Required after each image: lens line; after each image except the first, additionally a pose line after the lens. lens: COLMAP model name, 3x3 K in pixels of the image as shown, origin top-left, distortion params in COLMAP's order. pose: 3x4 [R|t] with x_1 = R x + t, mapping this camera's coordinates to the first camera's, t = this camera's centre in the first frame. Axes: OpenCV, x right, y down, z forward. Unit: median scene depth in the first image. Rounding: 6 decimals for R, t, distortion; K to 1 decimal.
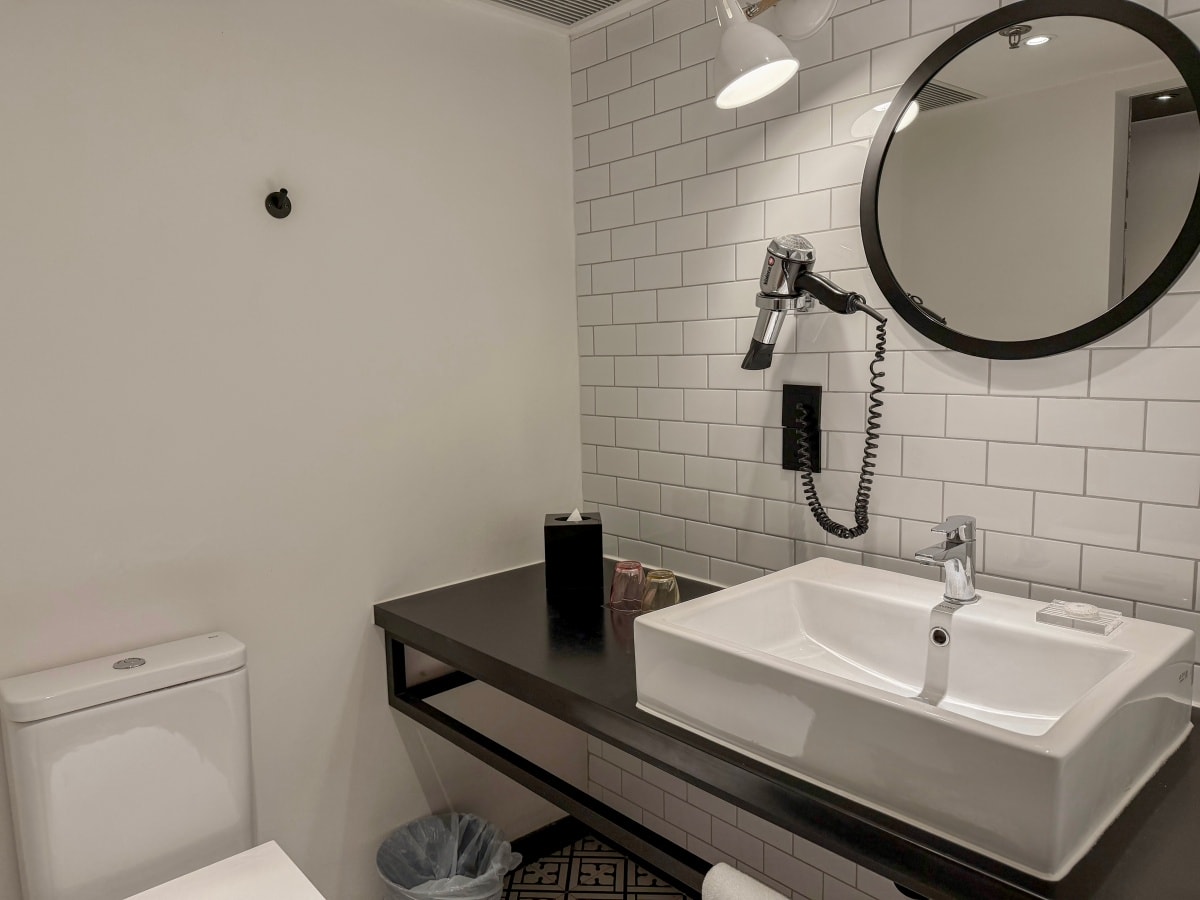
lens RADIAL K [[838.6, 0, 601.1], [0, 838.6, 451.0], [0, 0, 1]] dist [0.093844, -0.121457]
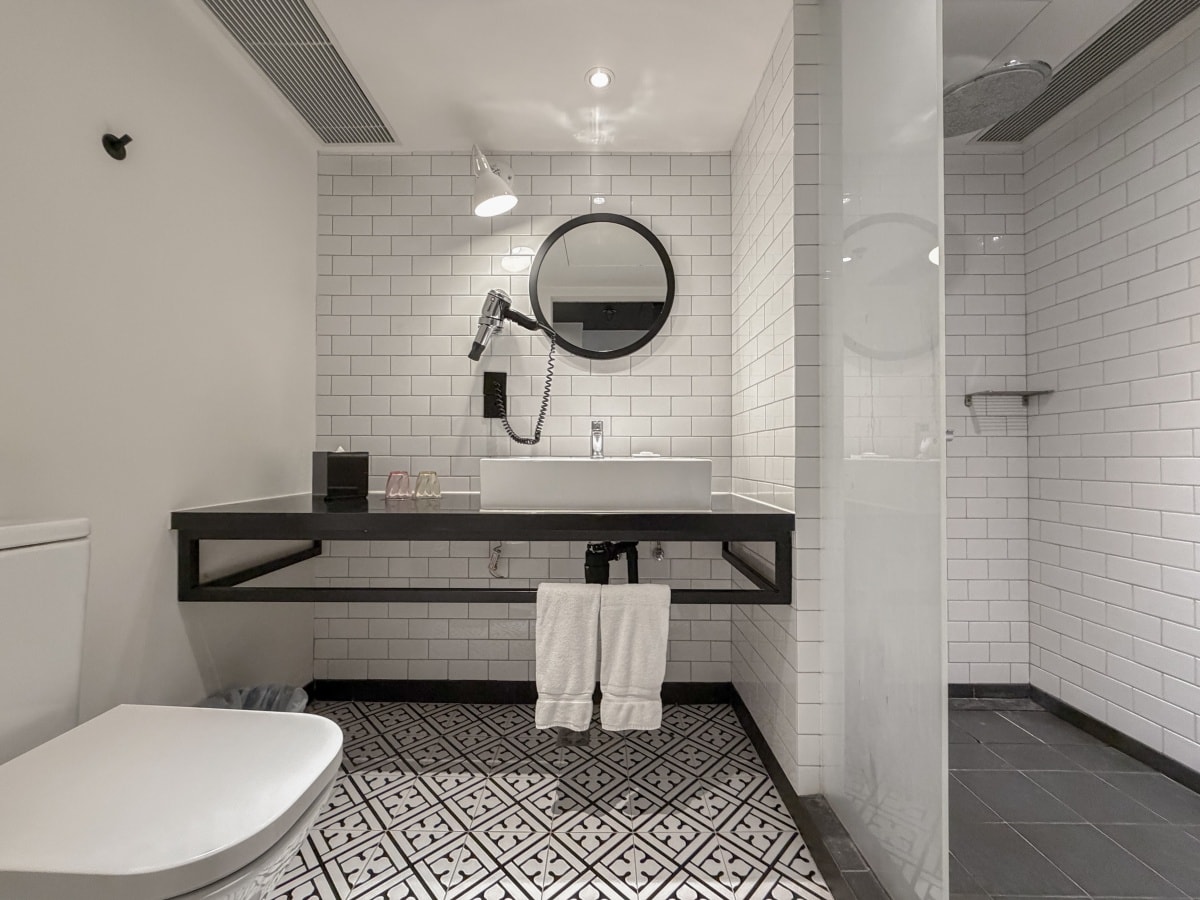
lens RADIAL K [[479.8, 0, 600.1], [0, 479.8, 450.0], [0, 0, 1]] dist [-0.000024, 0.000374]
pose [[0.678216, 0.033617, 0.734093, -0.382854], [0.071610, 0.991175, -0.111549, 0.229830], [-0.731365, 0.128223, 0.669824, 0.126901]]
